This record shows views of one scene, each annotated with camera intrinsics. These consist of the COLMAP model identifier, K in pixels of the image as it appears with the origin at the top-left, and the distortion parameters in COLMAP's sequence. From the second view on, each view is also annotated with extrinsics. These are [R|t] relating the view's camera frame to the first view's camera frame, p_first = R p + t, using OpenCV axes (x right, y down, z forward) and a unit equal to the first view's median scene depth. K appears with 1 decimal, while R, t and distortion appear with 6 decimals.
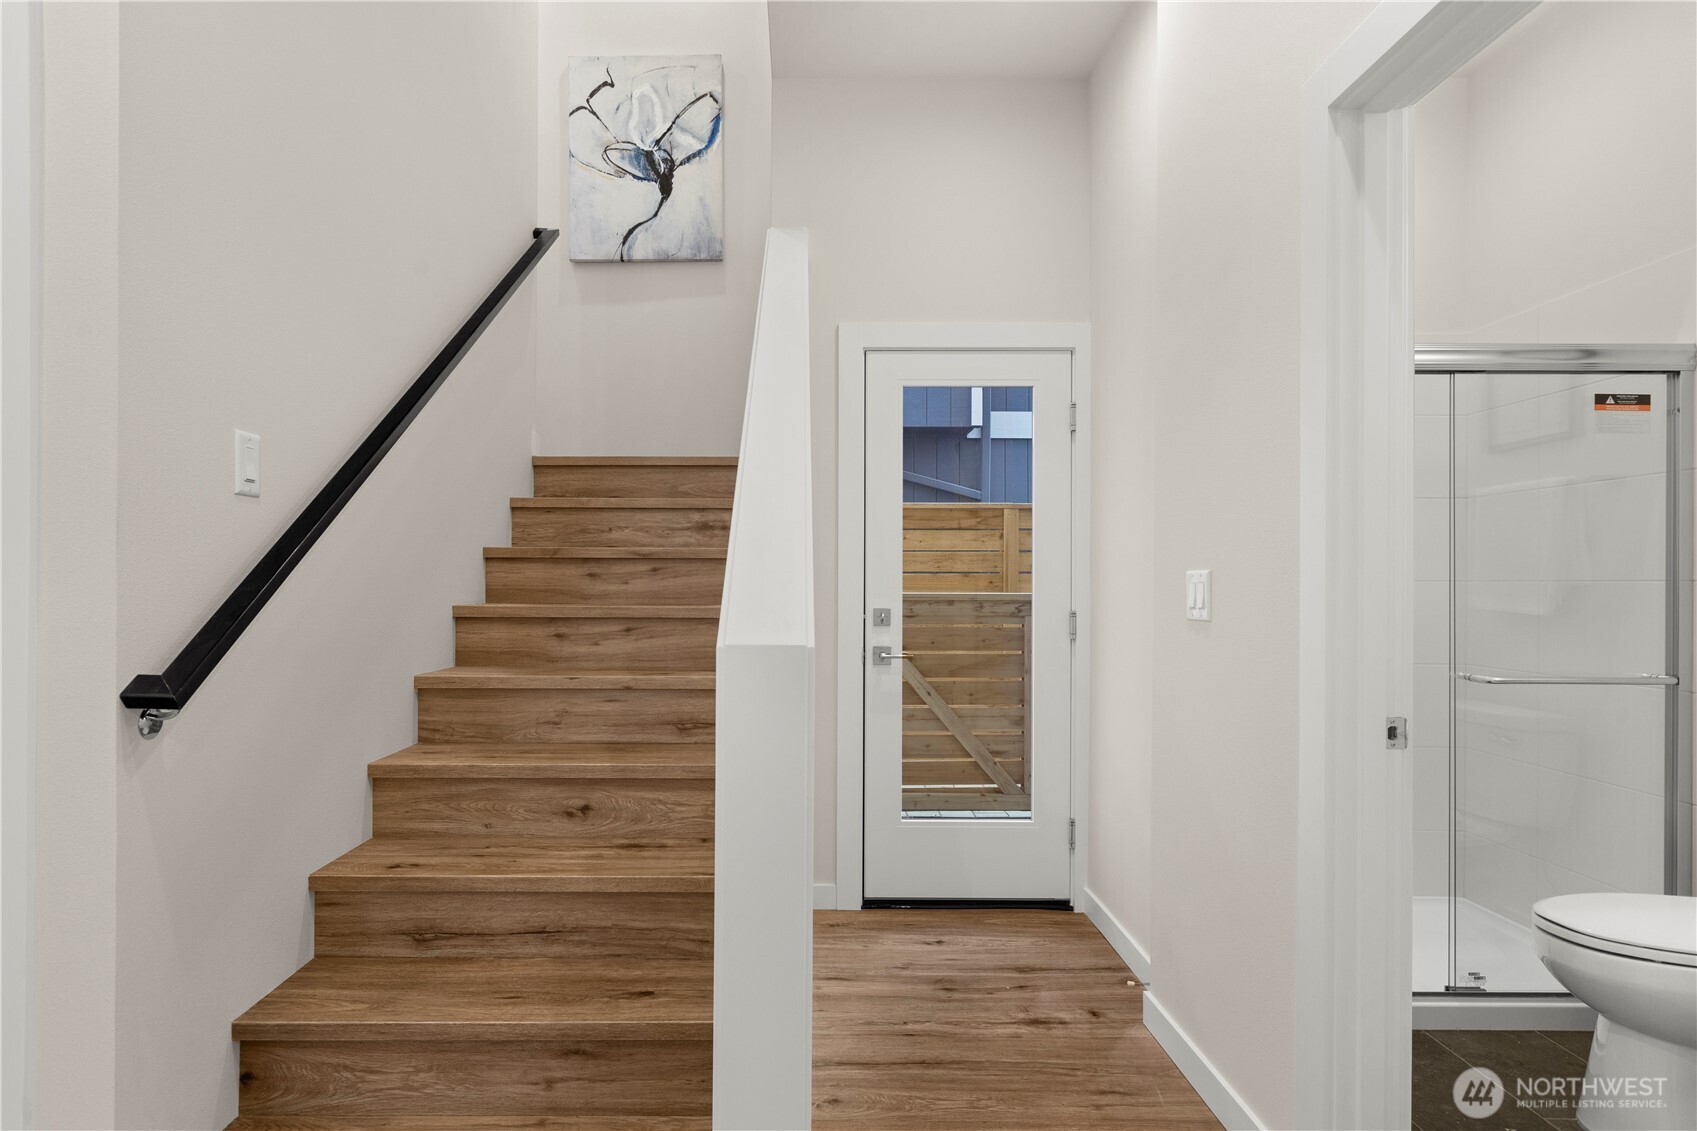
lens RADIAL K [[894.5, 0, 759.0], [0, 894.5, 588.8], [0, 0, 1]] dist [-0.002227, 0.000899]
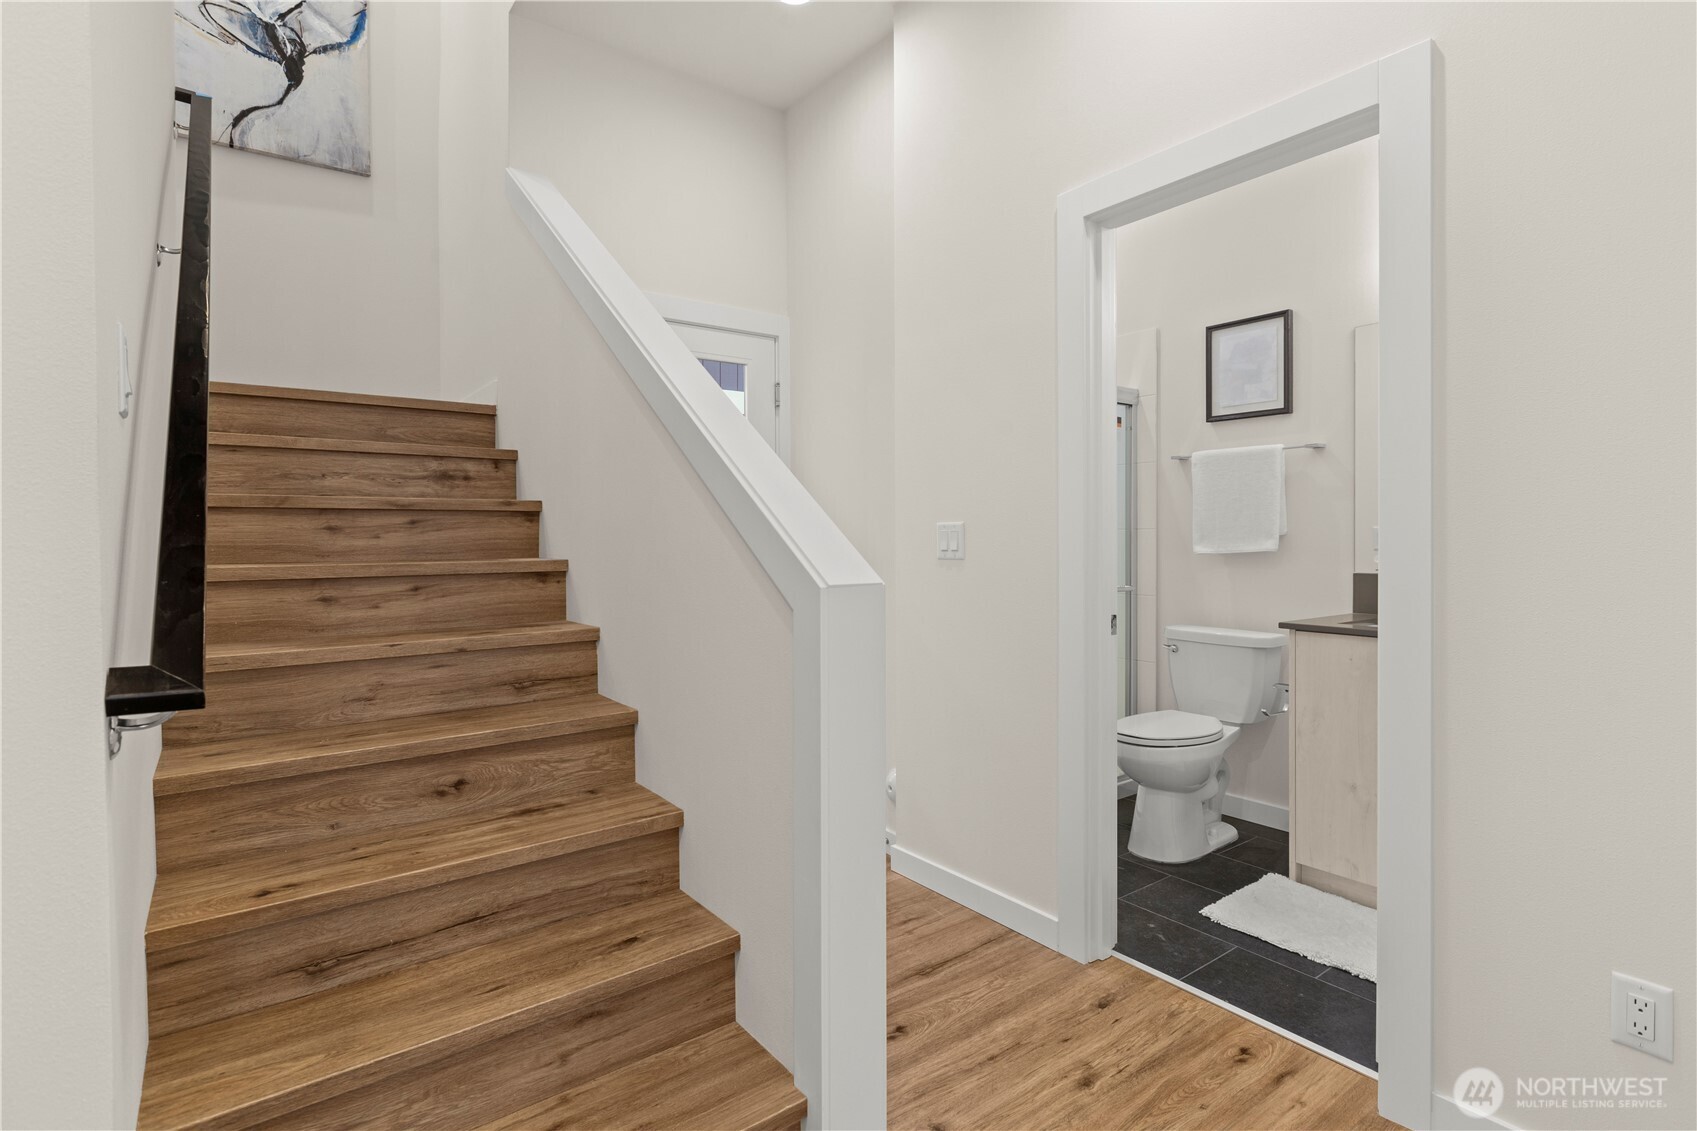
lens RADIAL K [[863.3, 0, 809.2], [0, 863.3, 560.6], [0, 0, 1]] dist [0.003308, -0.008747]
pose [[0.784881, -0.024931, 0.619144, -0.452804], [0.013147, 0.999635, 0.023585, 0.002565], [-0.619506, -0.010371, 0.784923, 0.091537]]
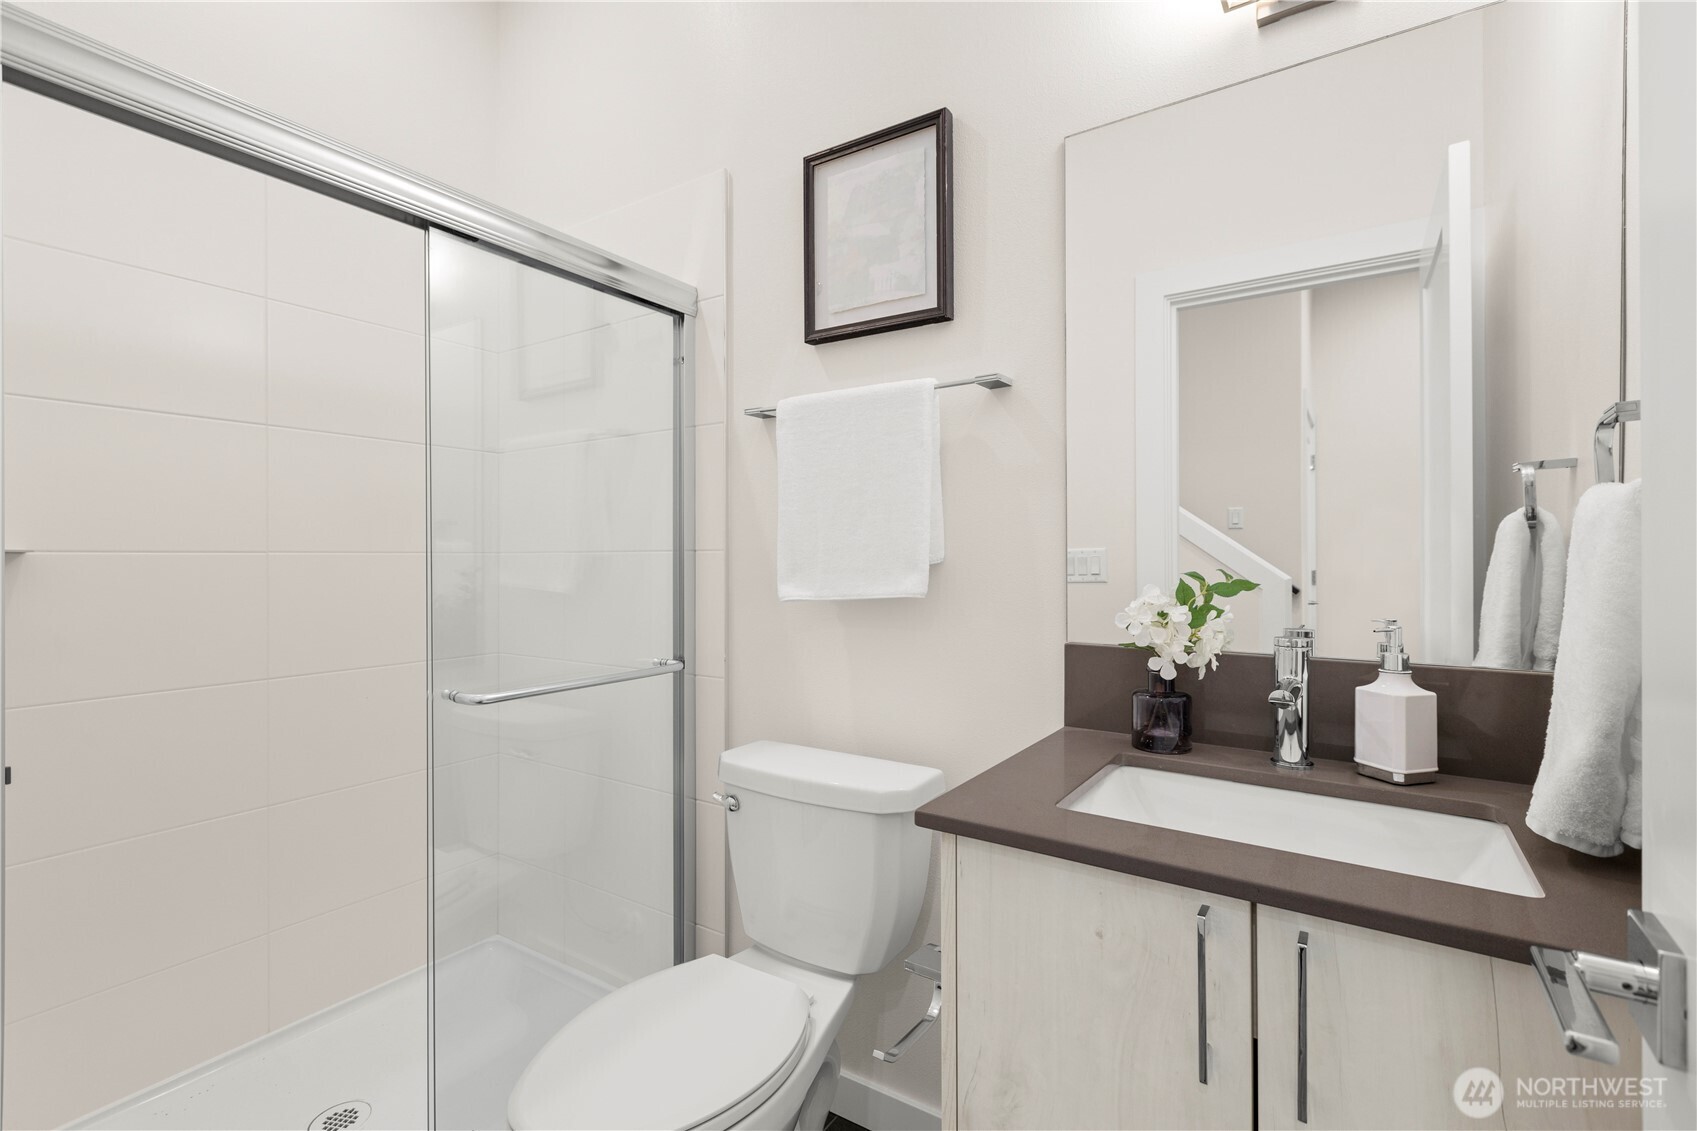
lens RADIAL K [[756.8, 0, 848.5], [0, 756.8, 565.5], [0, 0, 1]] dist [-0.004287, -0.000614]
pose [[0.521912, 0.000515, 0.852999, 0.465058], [0.005034, 0.999981, -0.003684, 0.007225], [-0.852985, 0.006216, 0.521899, 0.459272]]
